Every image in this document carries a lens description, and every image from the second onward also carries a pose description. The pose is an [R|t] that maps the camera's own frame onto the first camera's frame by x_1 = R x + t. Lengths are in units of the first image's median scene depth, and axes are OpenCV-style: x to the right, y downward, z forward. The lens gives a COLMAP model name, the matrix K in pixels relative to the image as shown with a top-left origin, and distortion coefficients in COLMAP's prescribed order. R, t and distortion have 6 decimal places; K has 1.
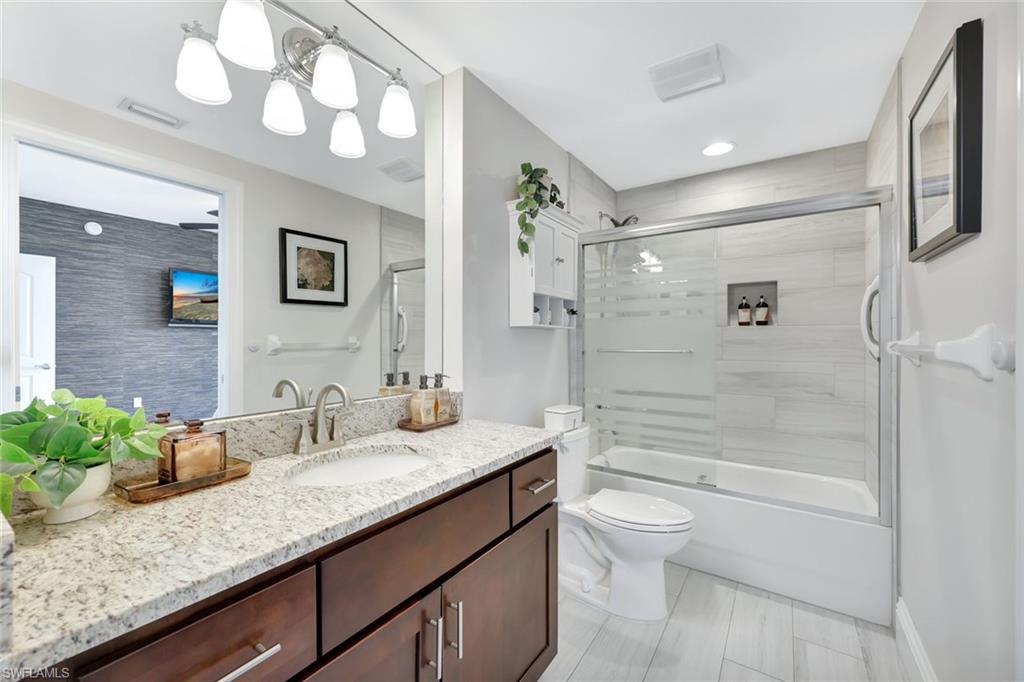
lens RADIAL K [[419.7, 0, 511.3], [0, 419.7, 339.1], [0, 0, 1]] dist [0.000425, 0.000019]
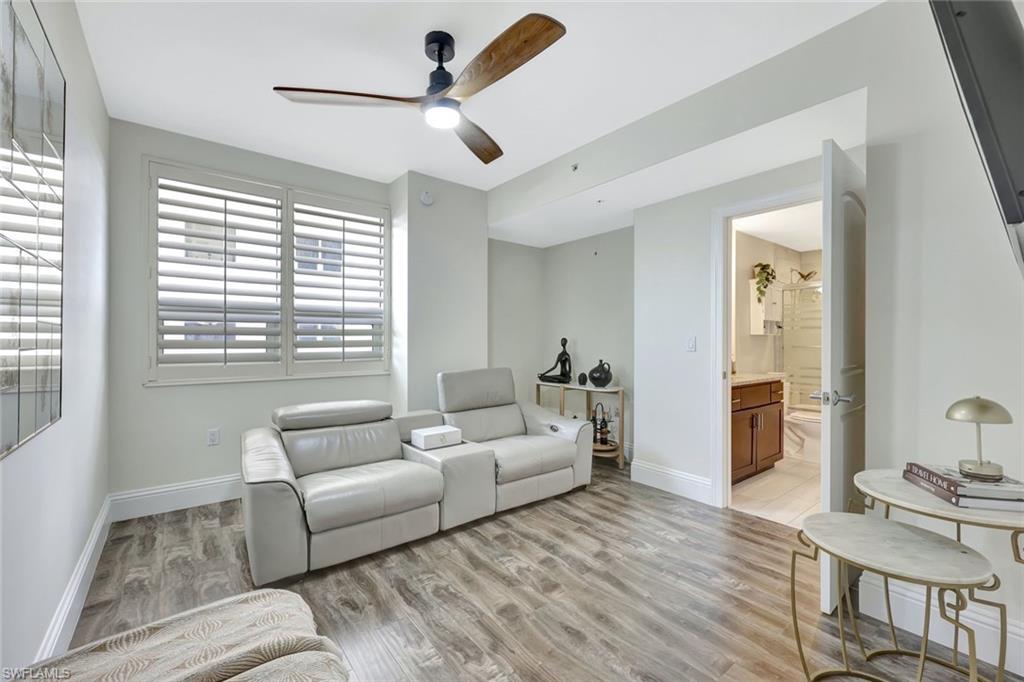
lens RADIAL K [[419.7, 0, 510.7], [0, 419.7, 340.2], [0, 0, 1]] dist [0.000425, 0.000019]
pose [[0.949074, 0.005523, -0.315005, -0.523094], [-0.006545, 0.999976, -0.002187, 0.011161], [0.314985, 0.004137, 0.949088, -1.561032]]
